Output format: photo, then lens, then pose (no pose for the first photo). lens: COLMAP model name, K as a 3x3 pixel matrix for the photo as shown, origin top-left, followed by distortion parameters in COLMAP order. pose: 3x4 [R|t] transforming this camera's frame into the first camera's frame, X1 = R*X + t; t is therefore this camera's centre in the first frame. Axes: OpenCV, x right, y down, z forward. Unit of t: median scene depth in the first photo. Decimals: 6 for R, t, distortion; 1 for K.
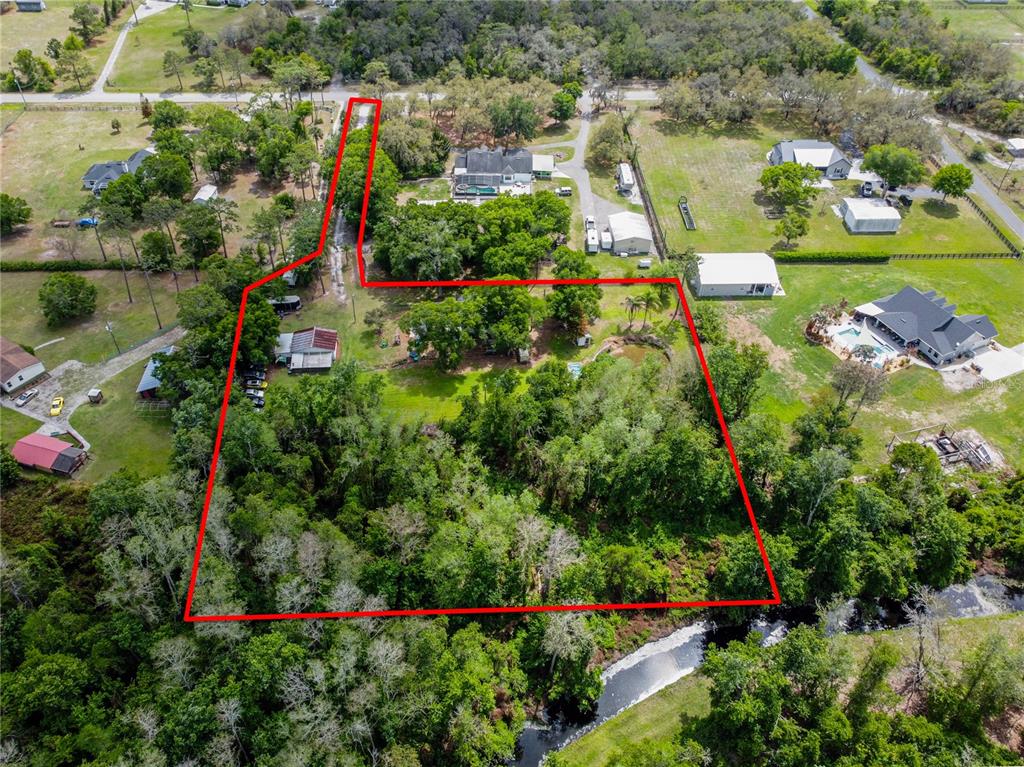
lens RADIAL K [[781.6, 0, 508.5], [0, 781.6, 384.3], [0, 0, 1]] dist [0.010652, -0.007742]
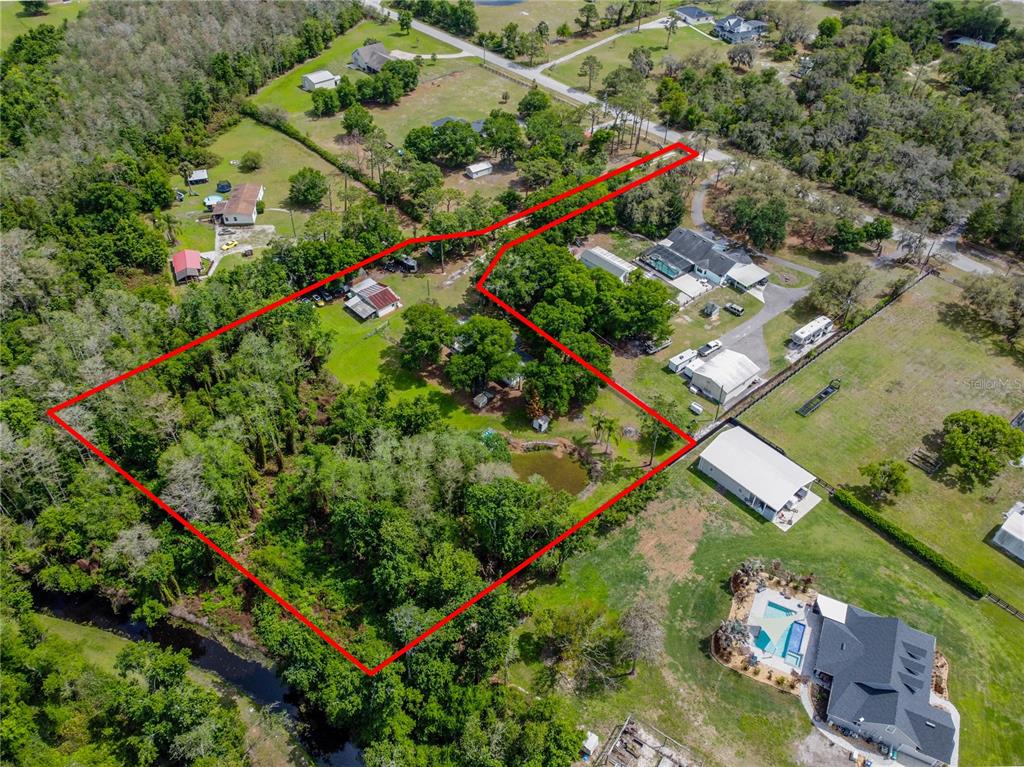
lens RADIAL K [[781.6, 0, 509.2], [0, 781.6, 388.1], [0, 0, 1]] dist [0.010652, -0.007742]
pose [[0.618739, 0.521289, -0.587725, 0.549544], [-0.533232, 0.828071, 0.173095, -0.214341], [0.576911, 0.206293, 0.790327, 0.182298]]
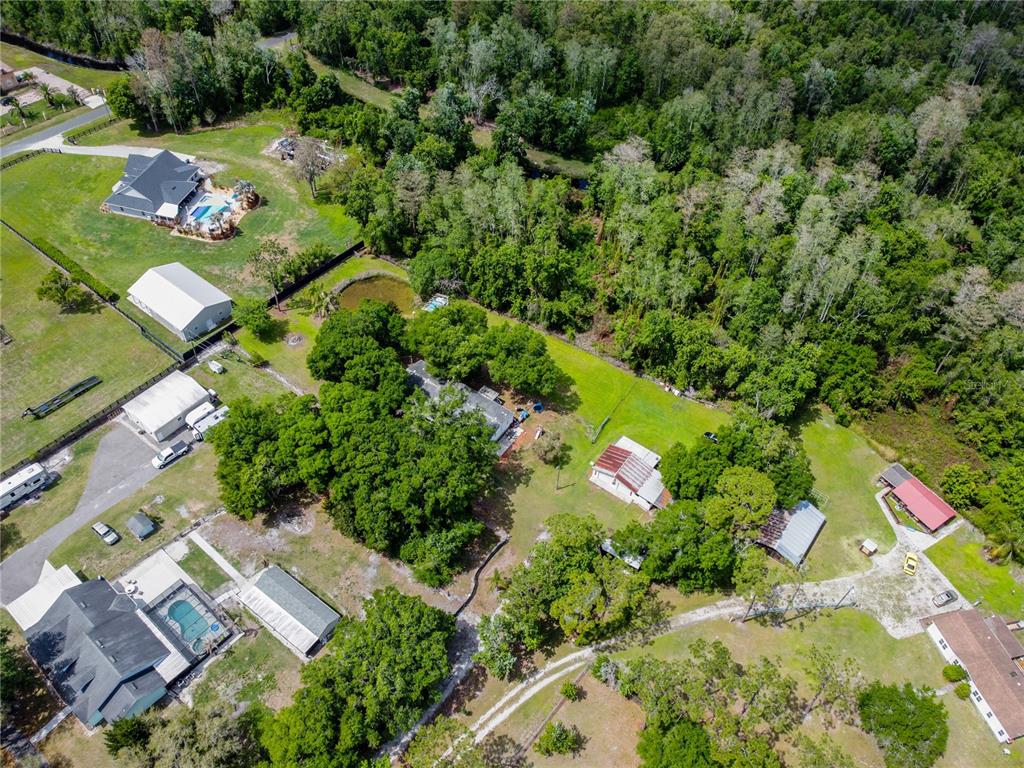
lens RADIAL K [[781.6, 0, 510.4], [0, 781.6, 385.1], [0, 0, 1]] dist [0.010652, -0.007742]
pose [[-0.753808, -0.523621, 0.396982, -0.385716], [0.398460, 0.116139, 0.909803, -0.768948], [-0.522497, 0.843998, 0.121096, 0.761546]]
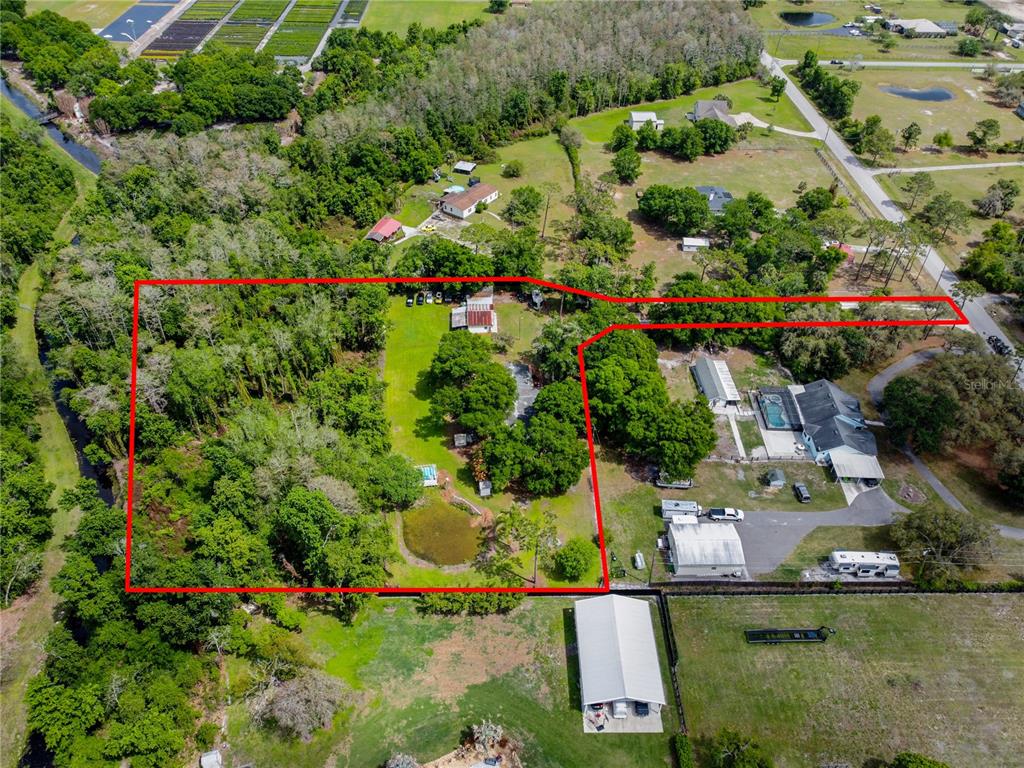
lens RADIAL K [[781.6, 0, 514.2], [0, 781.6, 383.3], [0, 0, 1]] dist [0.010652, -0.007742]
pose [[-0.028441, 0.629454, -0.776517, 0.654553], [-0.690458, 0.549361, 0.470607, -0.520008], [0.722814, 0.549536, 0.418987, 0.507054]]
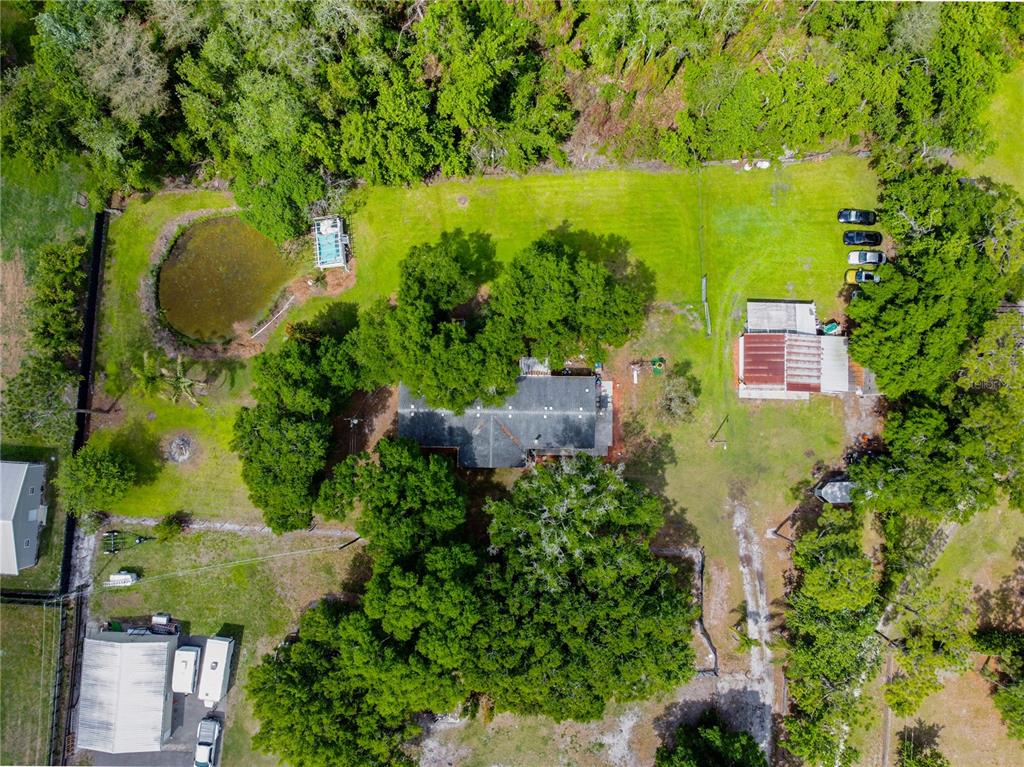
lens RADIAL K [[781.6, 0, 508.6], [0, 781.6, 382.8], [0, 0, 1]] dist [0.010652, -0.007742]
pose [[-0.993056, -0.111890, -0.036340, -0.028358], [0.044214, -0.641224, 0.766079, -0.436330], [-0.109019, 0.759153, 0.641718, 0.576860]]
